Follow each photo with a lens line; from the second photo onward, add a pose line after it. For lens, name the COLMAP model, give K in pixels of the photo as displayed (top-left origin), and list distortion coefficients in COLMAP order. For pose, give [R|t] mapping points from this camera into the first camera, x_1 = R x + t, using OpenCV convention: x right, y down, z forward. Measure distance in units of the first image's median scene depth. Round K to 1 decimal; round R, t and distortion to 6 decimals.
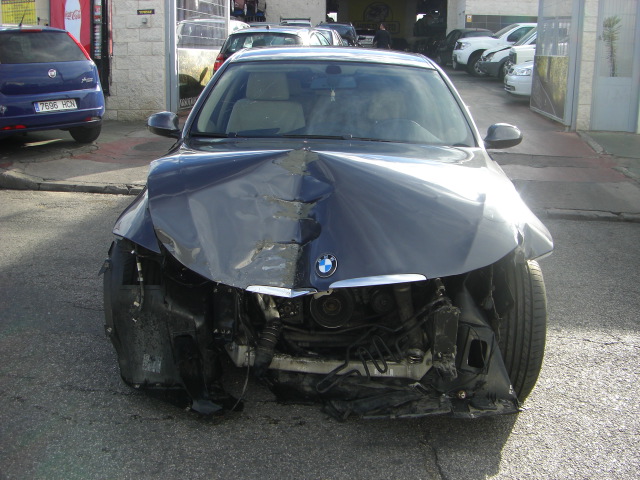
lens RADIAL K [[707.2, 0, 303.0], [0, 707.2, 236.2], [0, 0, 1]] dist [-0.136813, 0.000000]
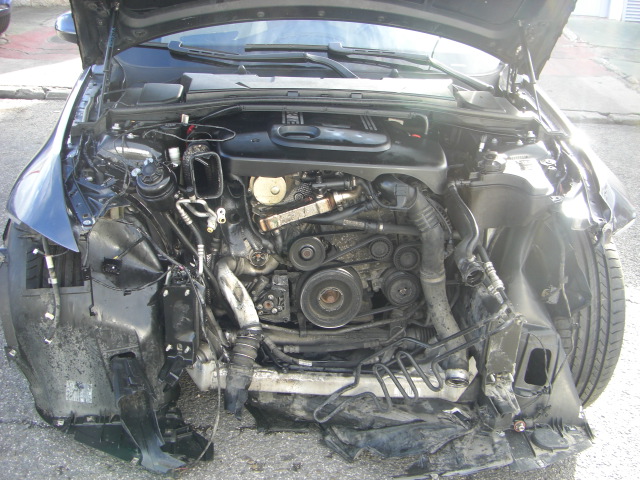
lens RADIAL K [[707.2, 0, 303.7], [0, 707.2, 224.8], [0, 0, 1]] dist [-0.136813, 0.000000]
pose [[0.995388, -0.028518, 0.091598, -0.051095], [0.013867, 0.987538, 0.156769, -0.088166], [-0.094927, -0.154776, 0.983379, 0.324940]]
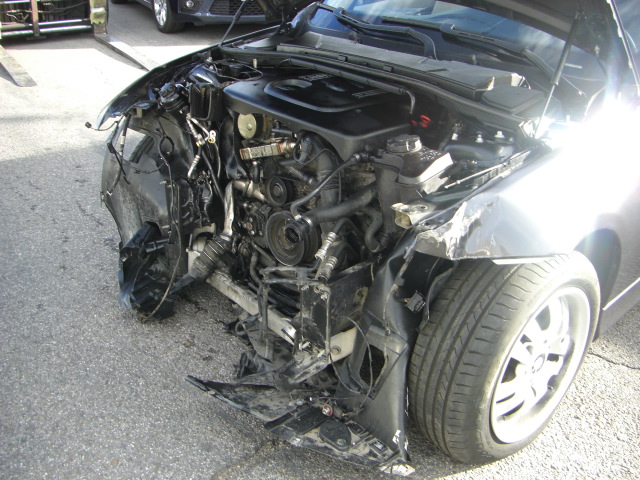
lens RADIAL K [[707.2, 0, 322.3], [0, 707.2, 227.8], [0, 0, 1]] dist [-0.136813, 0.000000]
pose [[0.737028, 0.277027, -0.616479, 0.566848], [-0.171407, 0.958931, 0.225990, -0.099980], [0.653766, -0.060892, 0.754243, 0.440788]]
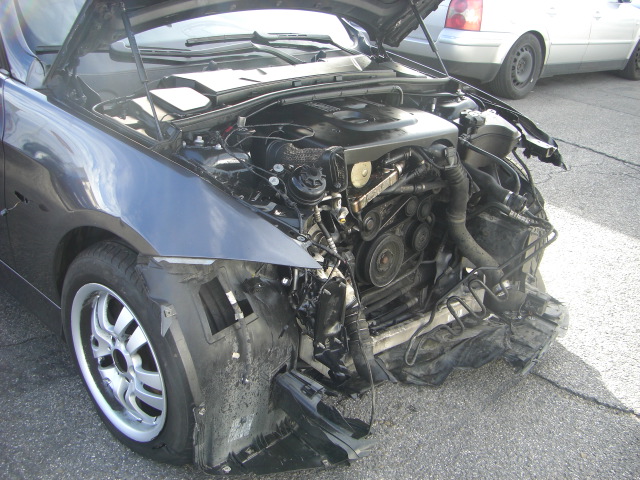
lens RADIAL K [[707.2, 0, 305.3], [0, 707.2, 240.2], [0, 0, 1]] dist [-0.136813, 0.000000]
pose [[0.696664, -0.278994, 0.660925, -0.556706], [0.124054, 0.954252, 0.272054, -0.154266], [-0.706590, -0.107540, 0.699404, 0.521467]]
